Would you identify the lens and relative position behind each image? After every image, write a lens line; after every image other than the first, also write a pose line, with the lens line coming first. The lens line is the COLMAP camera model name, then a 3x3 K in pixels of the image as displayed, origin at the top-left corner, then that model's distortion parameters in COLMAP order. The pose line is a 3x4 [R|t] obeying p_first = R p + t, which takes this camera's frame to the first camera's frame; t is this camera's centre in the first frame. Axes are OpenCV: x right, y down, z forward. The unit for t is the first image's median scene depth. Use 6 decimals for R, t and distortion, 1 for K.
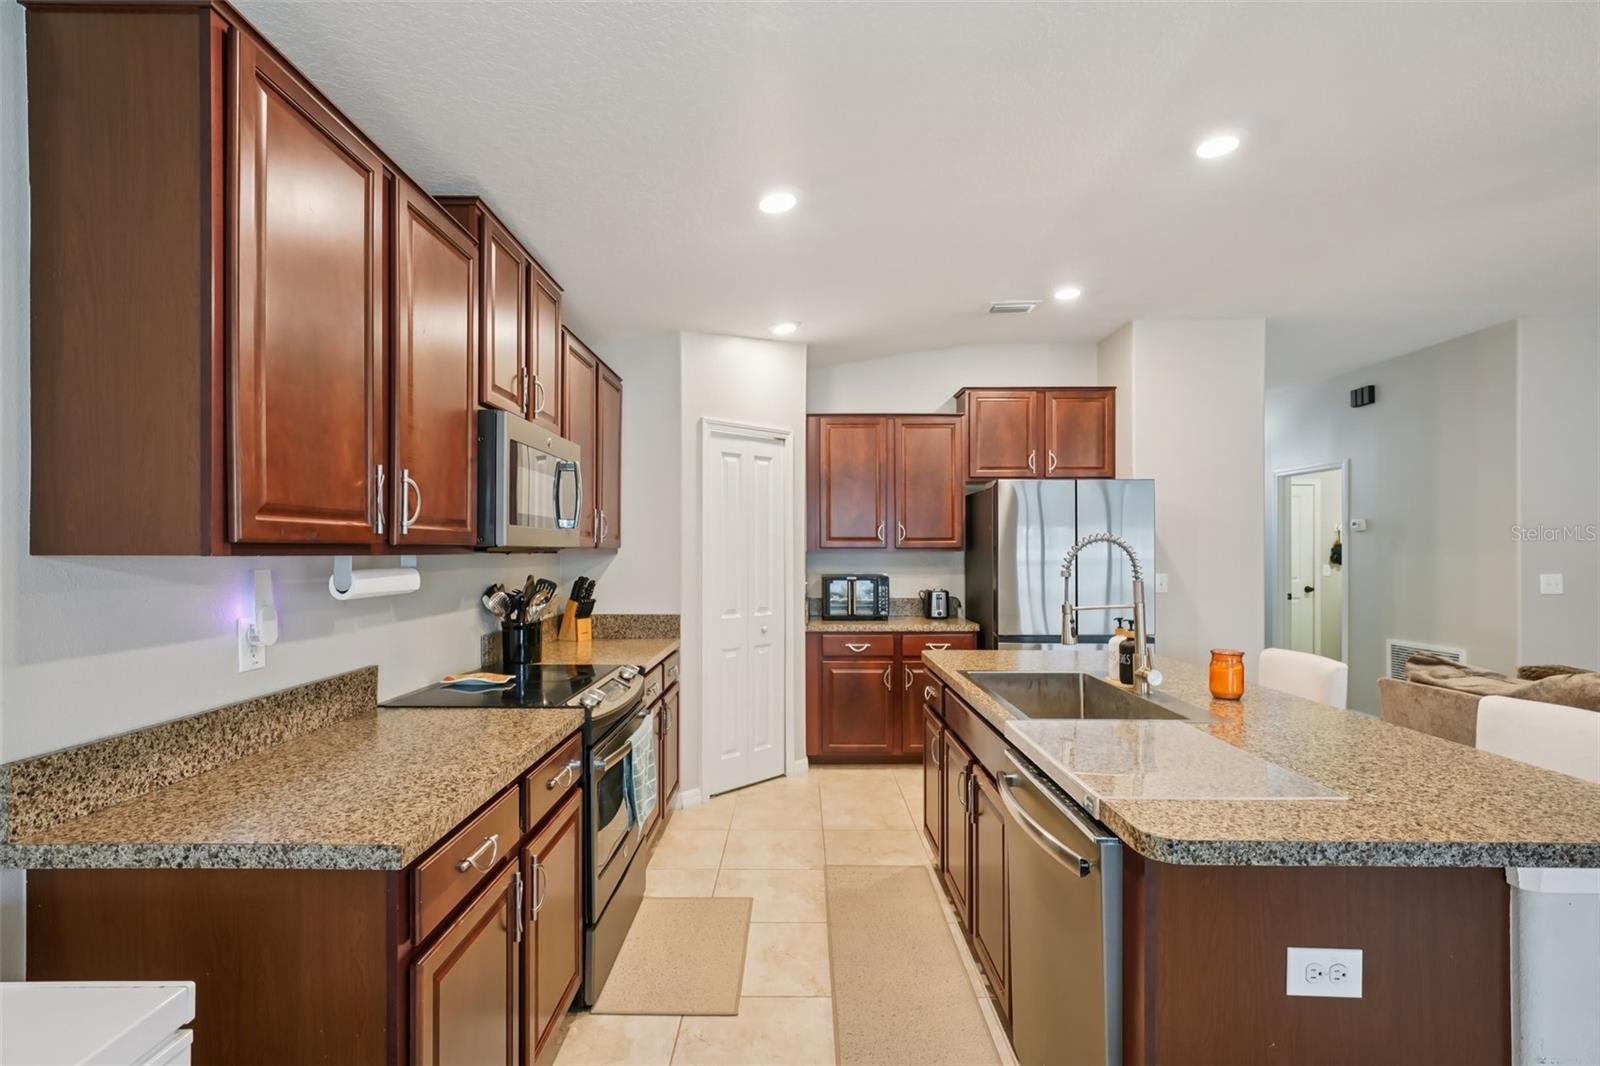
lens RADIAL K [[751.1, 0, 792.3], [0, 751.1, 547.9], [0, 0, 1]] dist [-0.003158, 0.002589]
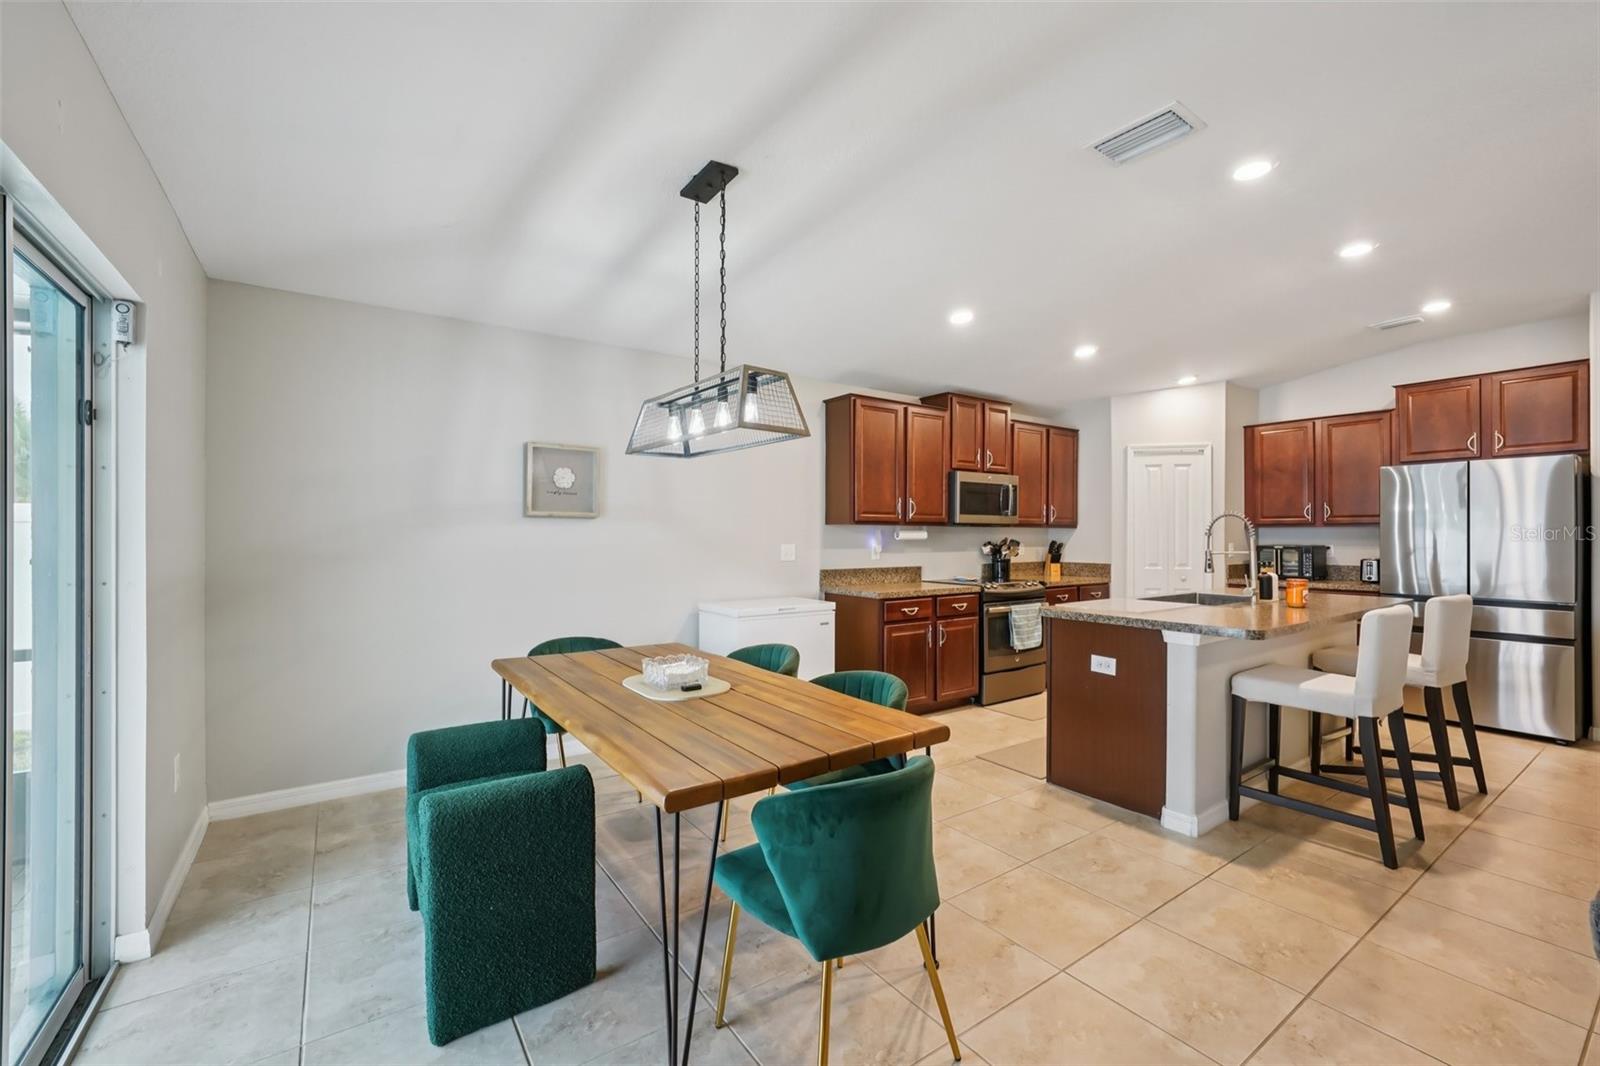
lens RADIAL K [[667.8, 0, 799.6], [0, 667.8, 531.2], [0, 0, 1]] dist [-0.009410, 0.004140]
pose [[0.583397, -0.004443, -0.812175, 0.963124], [0.001082, 0.999988, -0.004693, 0.030541], [0.812187, 0.001860, 0.583395, -0.653663]]
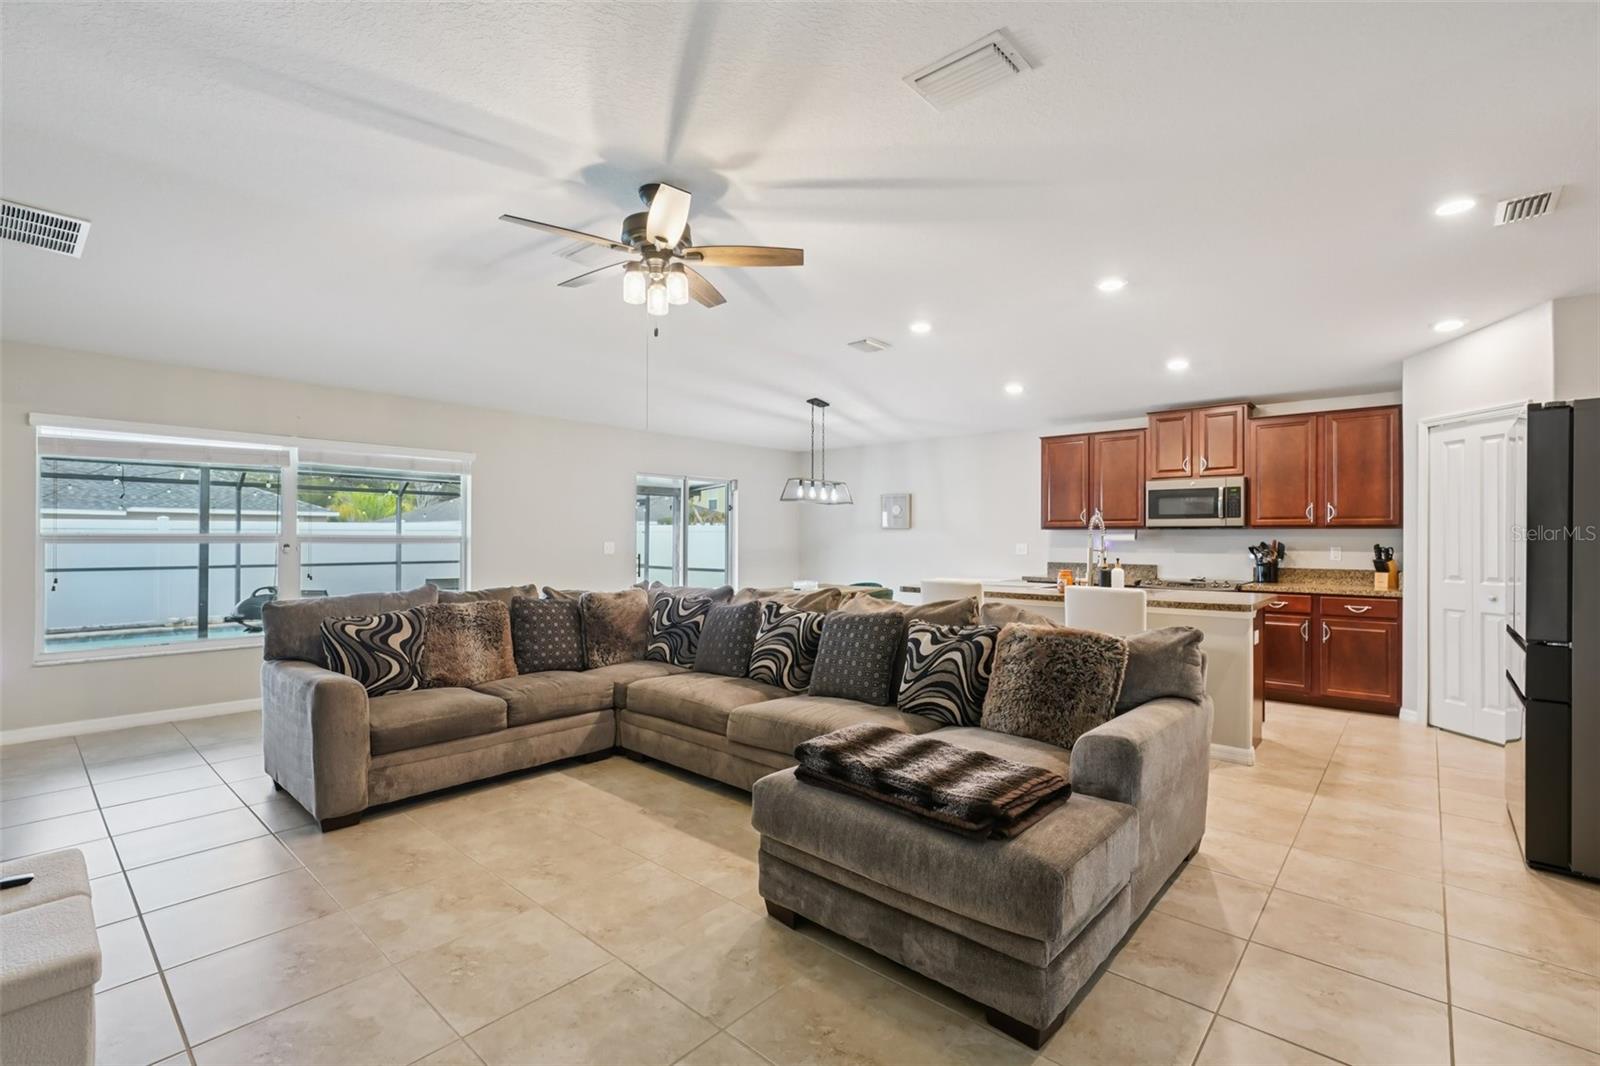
lens RADIAL K [[721.4, 0, 791.6], [0, 721.4, 537.9], [0, 0, 1]] dist [-0.000393, 0.002110]
pose [[-0.658037, -0.005912, -0.752962, 2.209239], [-0.003663, 0.999982, -0.004650, 0.050116], [0.752977, -0.000301, -0.658047, 1.486761]]
